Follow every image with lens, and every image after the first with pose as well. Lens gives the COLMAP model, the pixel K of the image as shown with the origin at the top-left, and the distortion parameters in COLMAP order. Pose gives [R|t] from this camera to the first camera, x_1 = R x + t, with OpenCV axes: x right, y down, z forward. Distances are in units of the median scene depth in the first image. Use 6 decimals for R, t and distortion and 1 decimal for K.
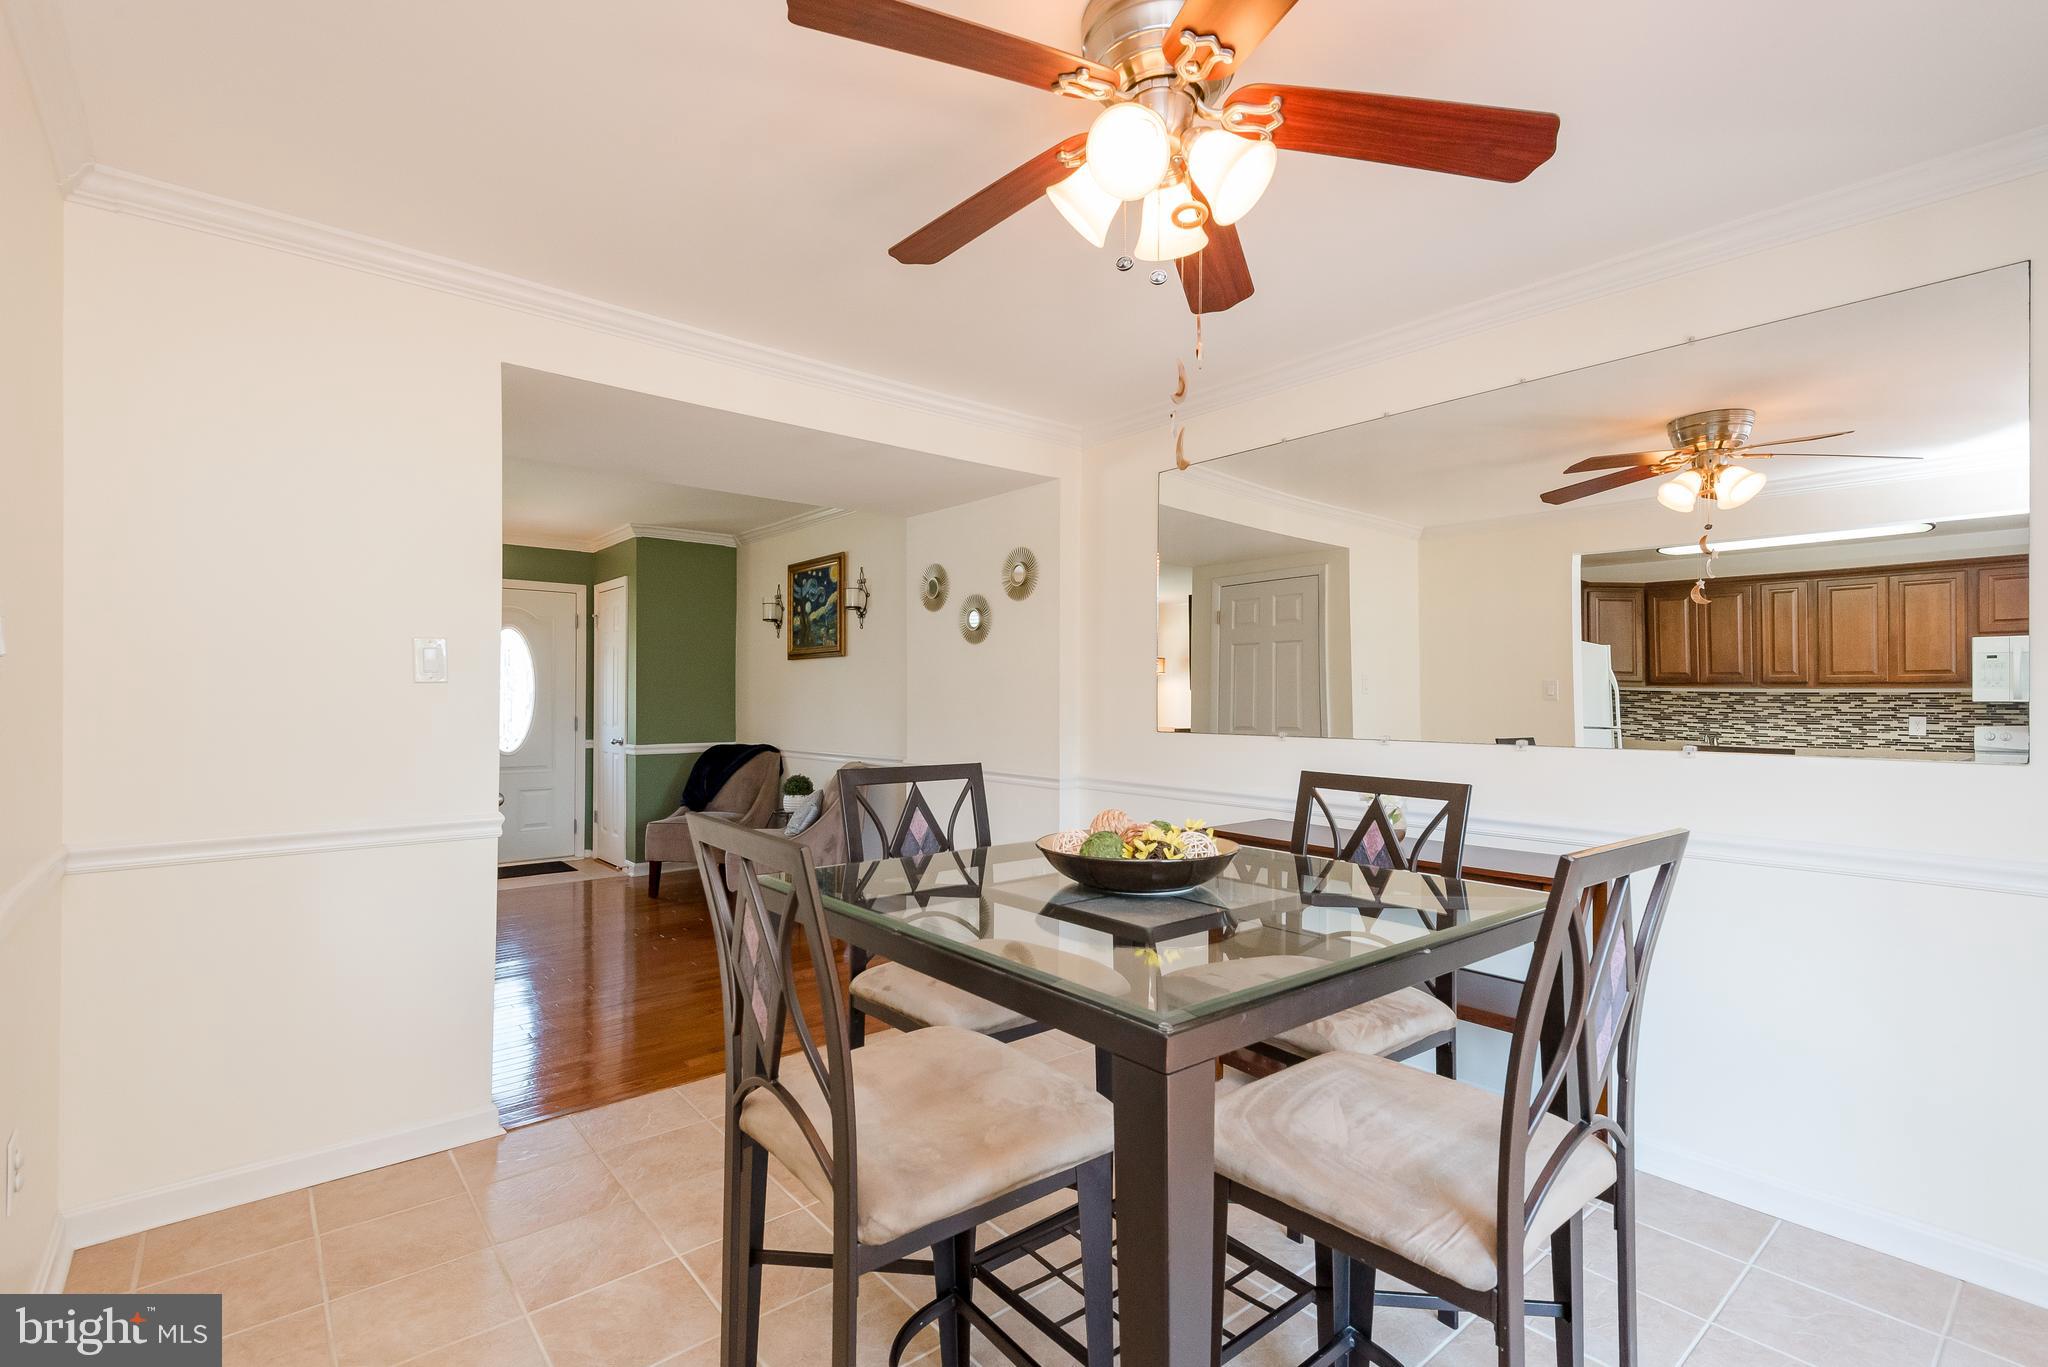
lens RADIAL K [[929.4, 0, 1029.9], [0, 929.4, 700.0], [0, 0, 1]] dist [0.024682, -0.012125]
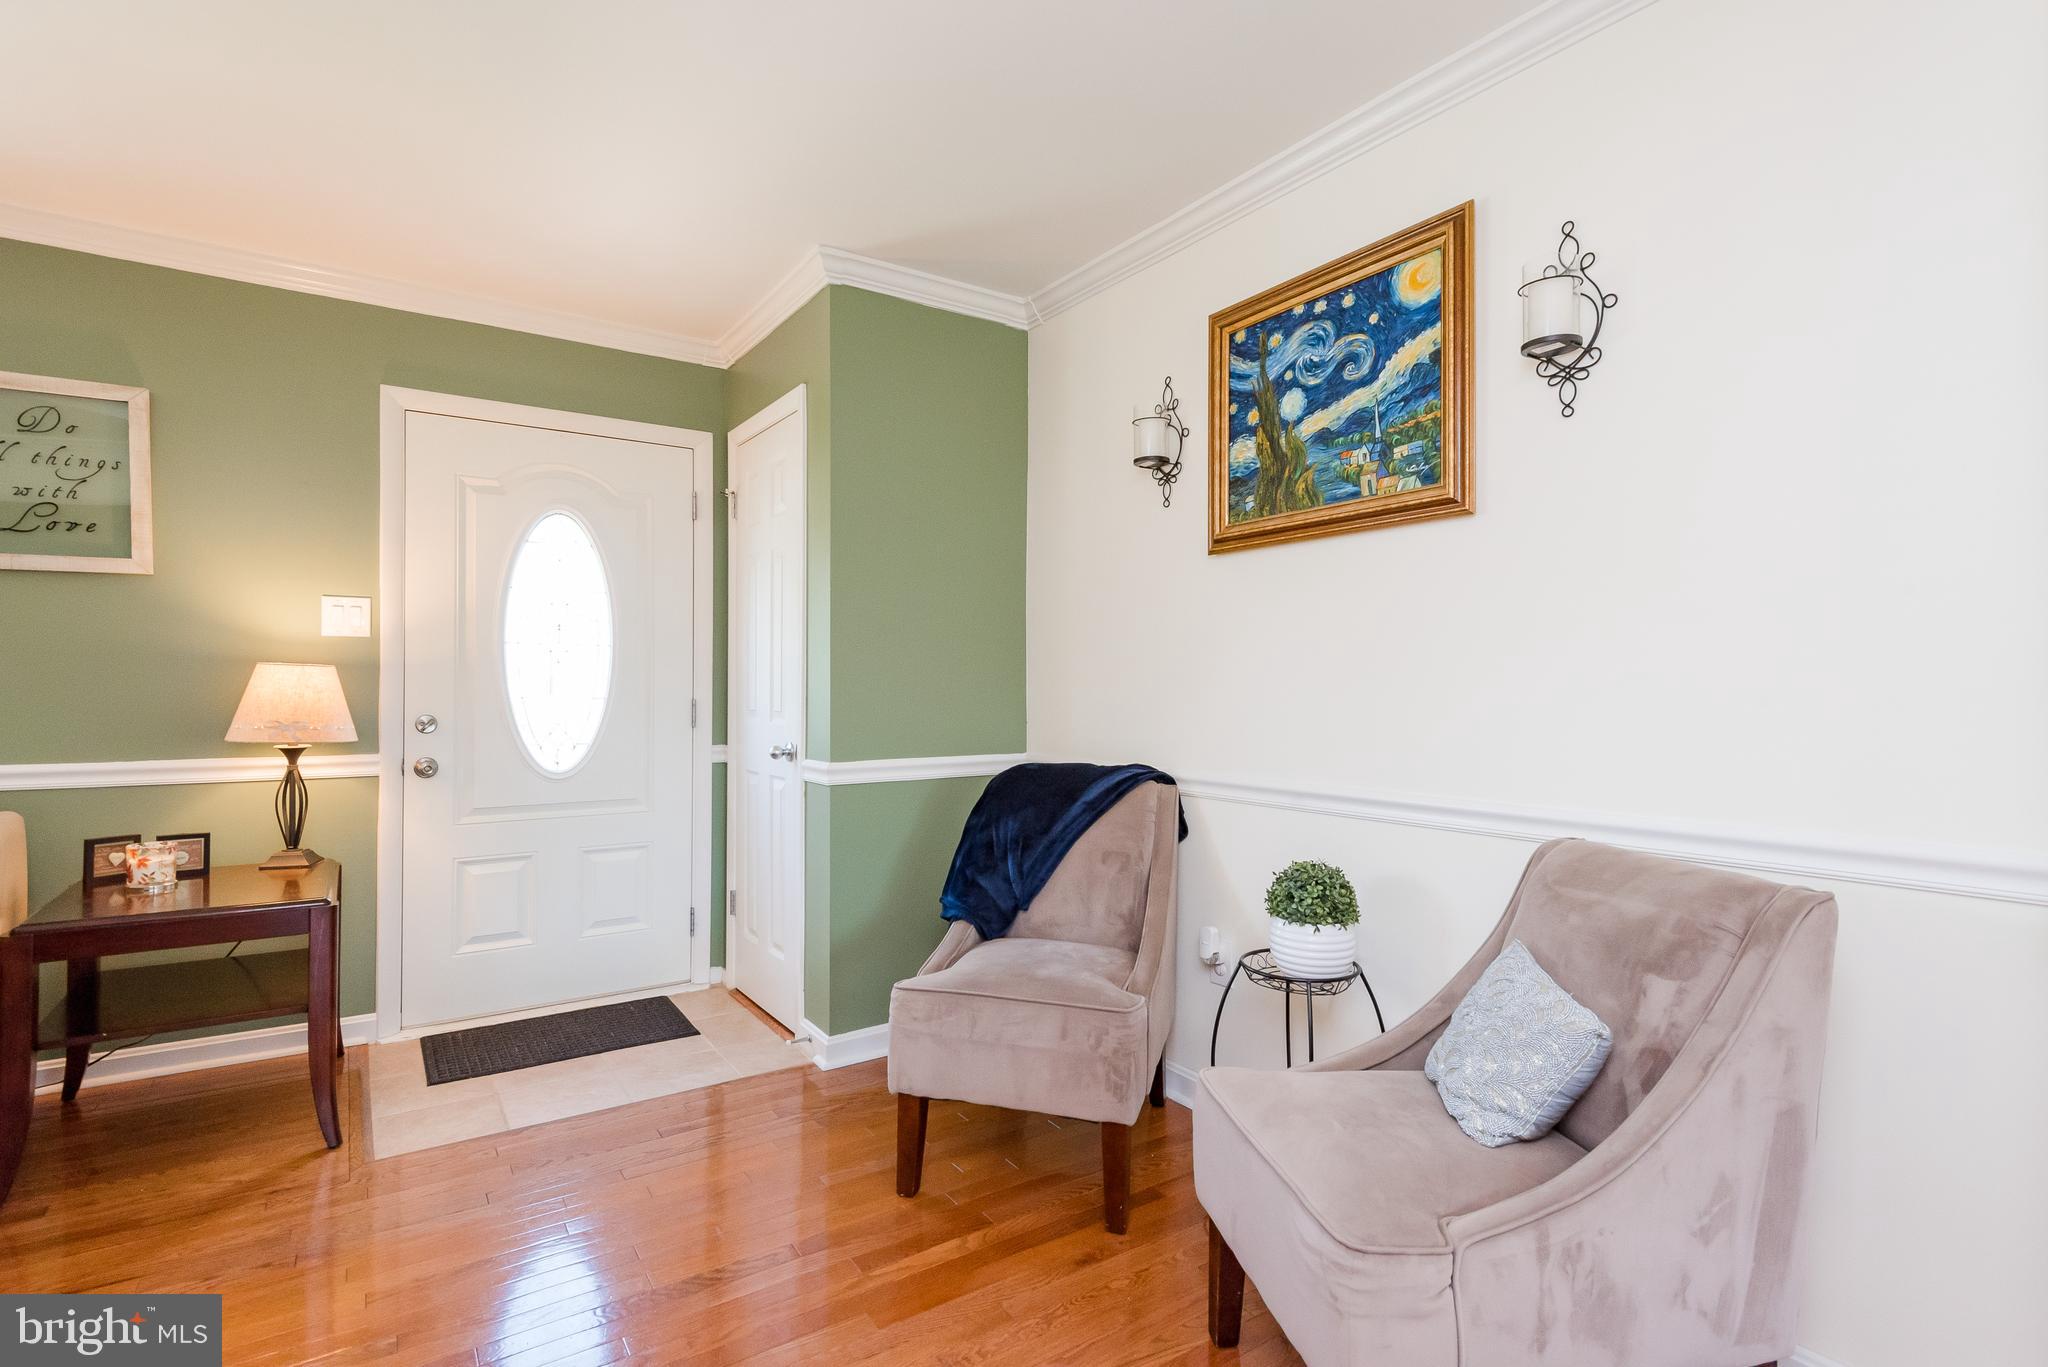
lens RADIAL K [[961.0, 0, 1026.1], [0, 961.0, 694.3], [0, 0, 1]] dist [0.001218, -0.006850]
pose [[0.994559, 0.003180, -0.104122, -0.294984], [-0.002831, 0.999990, 0.003492, 0.015434], [0.104132, -0.003178, 0.994558, 0.585357]]
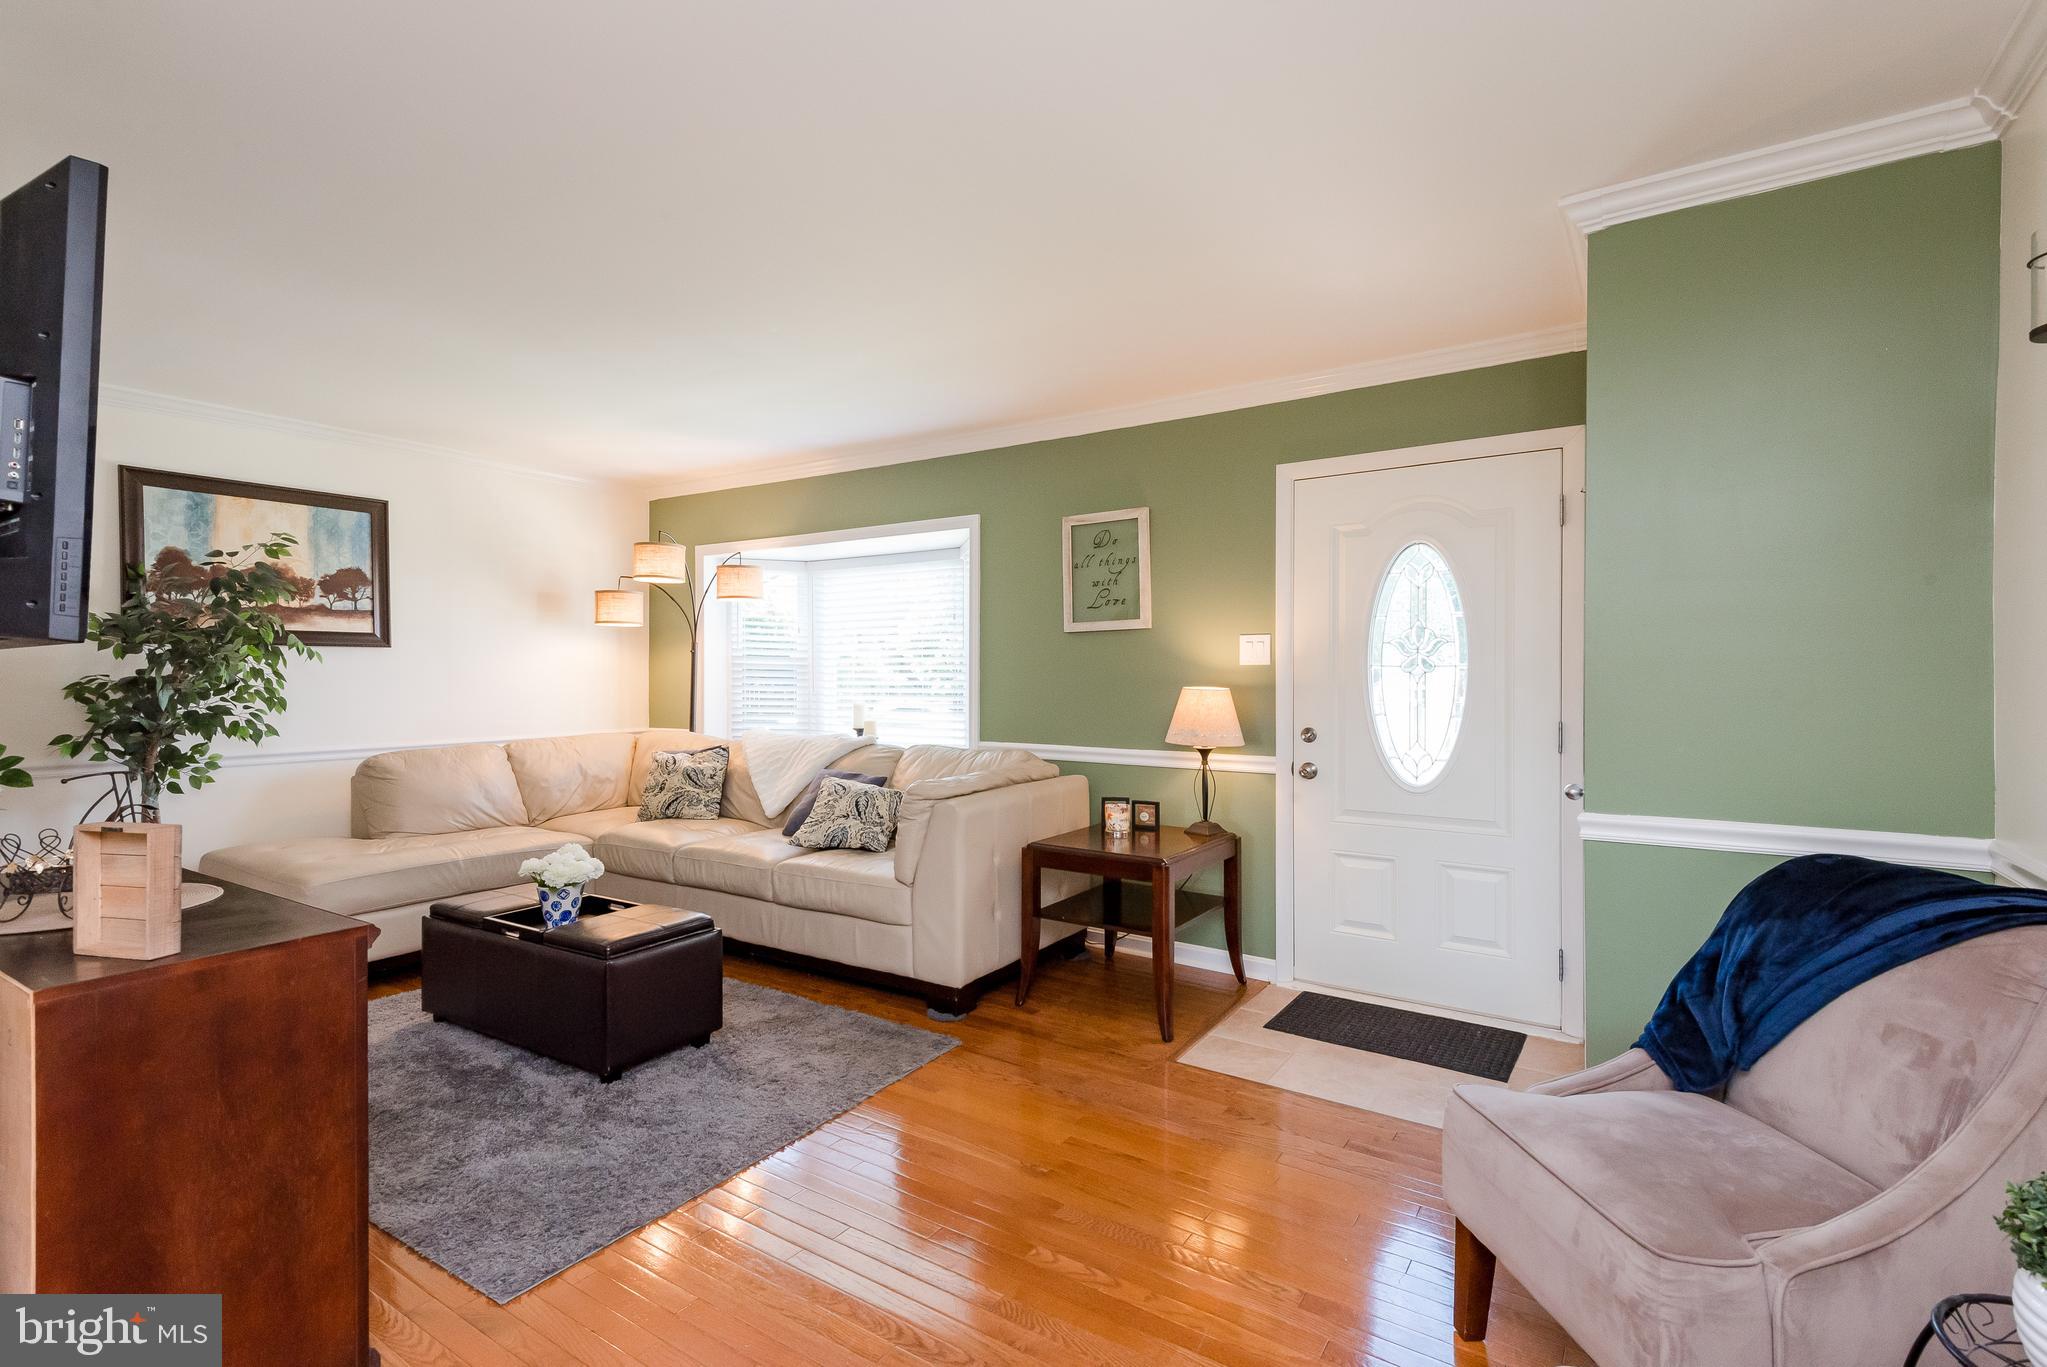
lens RADIAL K [[928.9, 0, 1024.6], [0, 928.9, 682.8], [0, 0, 1]] dist [0.024682, -0.012125]
pose [[0.278697, 0.009210, -0.960335, -0.139231], [-0.003483, 0.999957, 0.008580, -0.003996], [0.960373, 0.000954, 0.278717, 0.714978]]
